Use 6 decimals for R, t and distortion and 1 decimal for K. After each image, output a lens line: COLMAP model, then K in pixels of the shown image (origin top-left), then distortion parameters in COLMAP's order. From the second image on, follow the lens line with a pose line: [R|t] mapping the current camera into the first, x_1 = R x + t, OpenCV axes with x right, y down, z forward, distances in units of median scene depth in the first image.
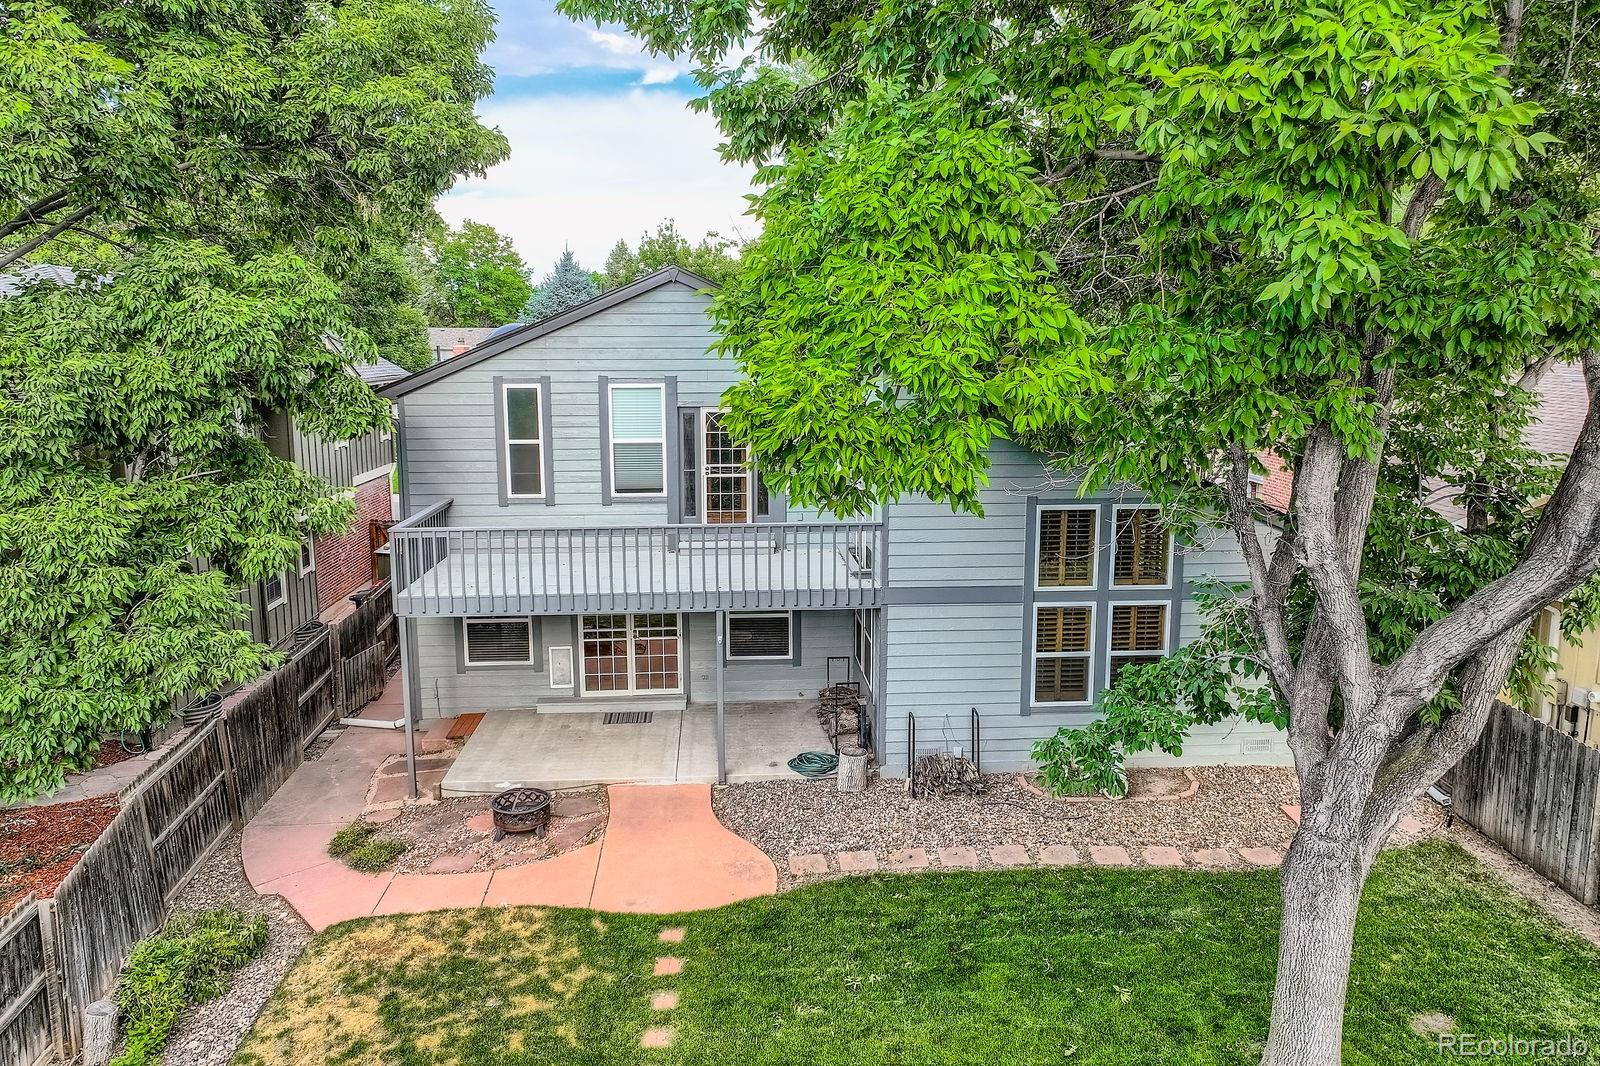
lens RADIAL K [[1118.8, 0, 802.1], [0, 1118.8, 524.3], [0, 0, 1]] dist [-0.007284, 0.022394]
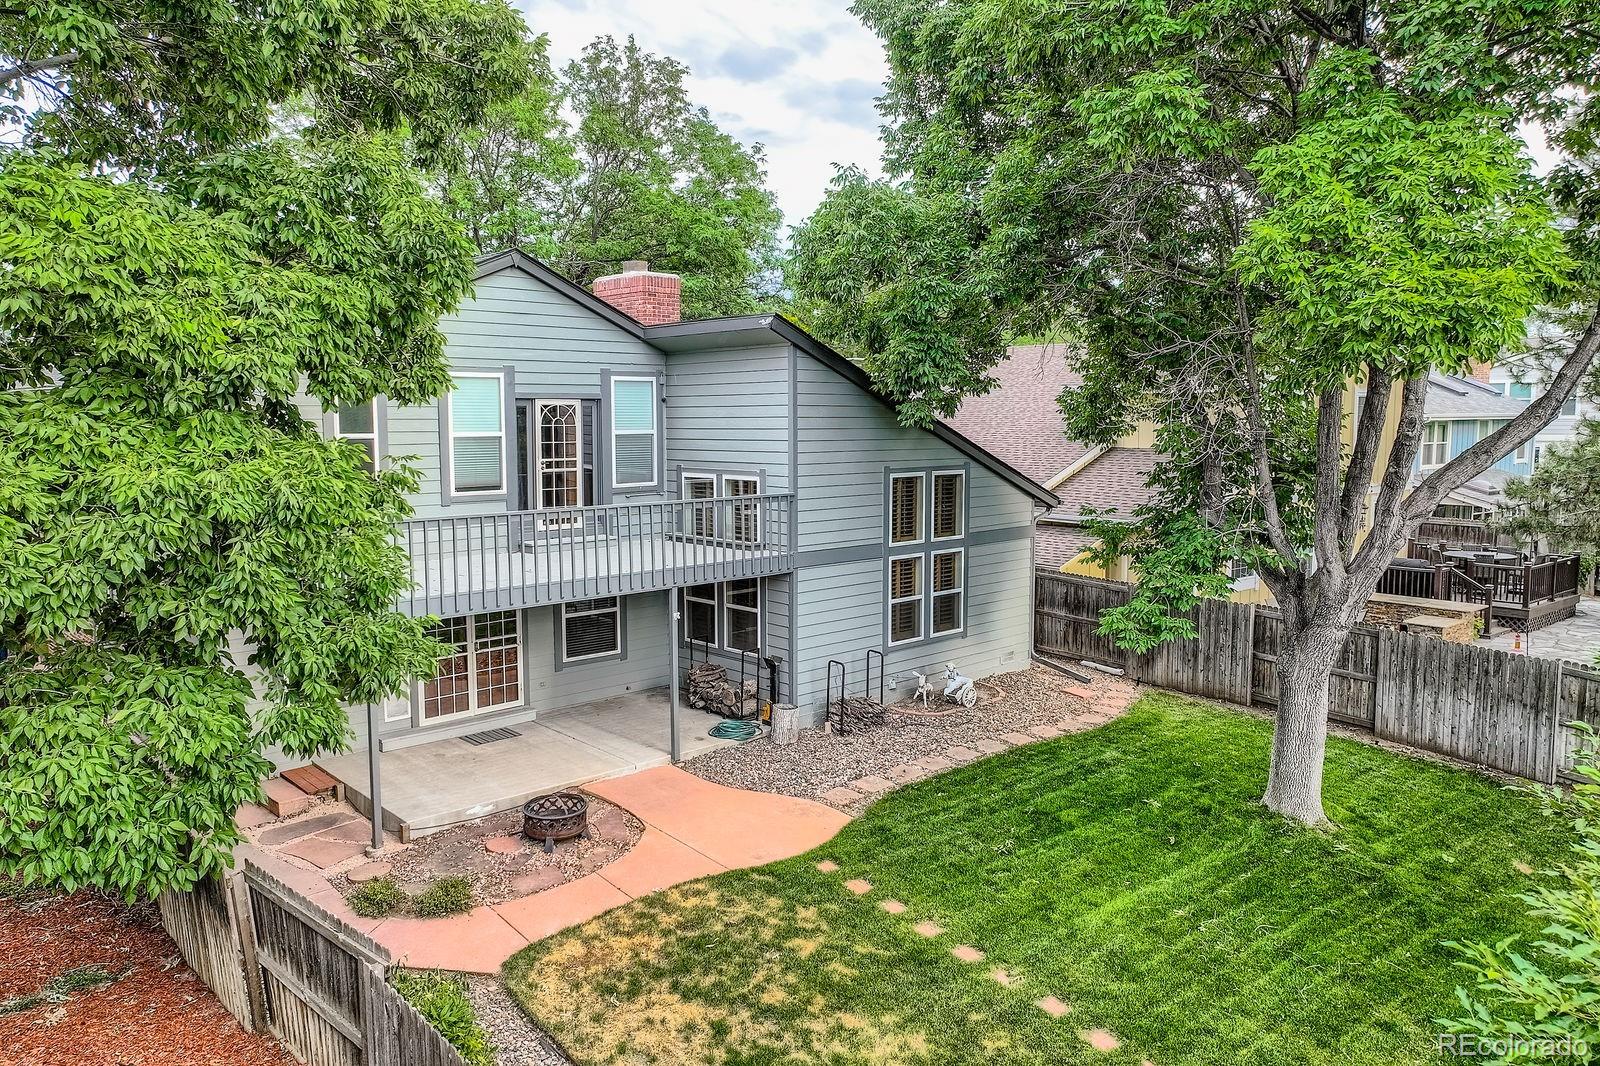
lens RADIAL K [[1118.8, 0, 802.1], [0, 1118.8, 524.3], [0, 0, 1]] dist [-0.007284, 0.022394]
pose [[0.774125, -0.059998, 0.630183, -0.602870], [0.098104, 0.994842, -0.025796, 0.056880], [-0.625384, 0.081793, 0.776018, 0.136815]]
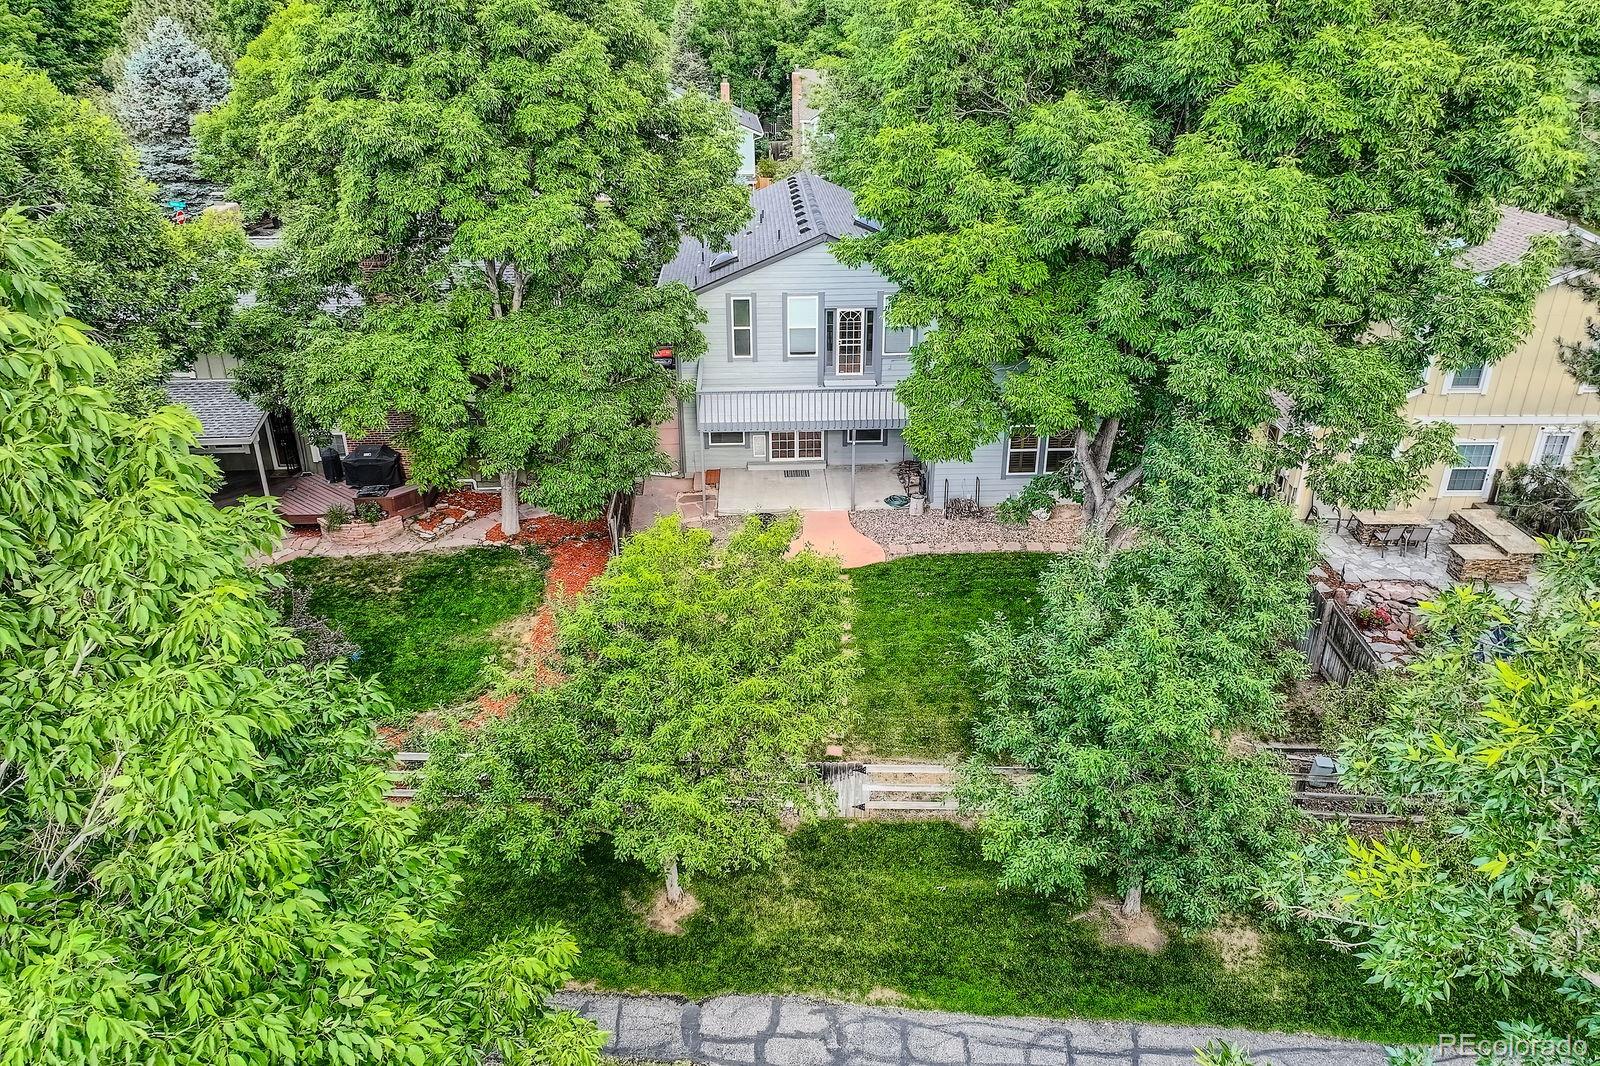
lens RADIAL K [[1118.8, 0, 802.1], [0, 1118.8, 524.3], [0, 0, 1]] dist [-0.007284, 0.022394]
pose [[0.999696, 0.010188, -0.022467, -0.118288], [-0.003600, 0.961244, 0.275675, -0.308806], [0.024404, -0.275511, 0.960988, -0.980042]]
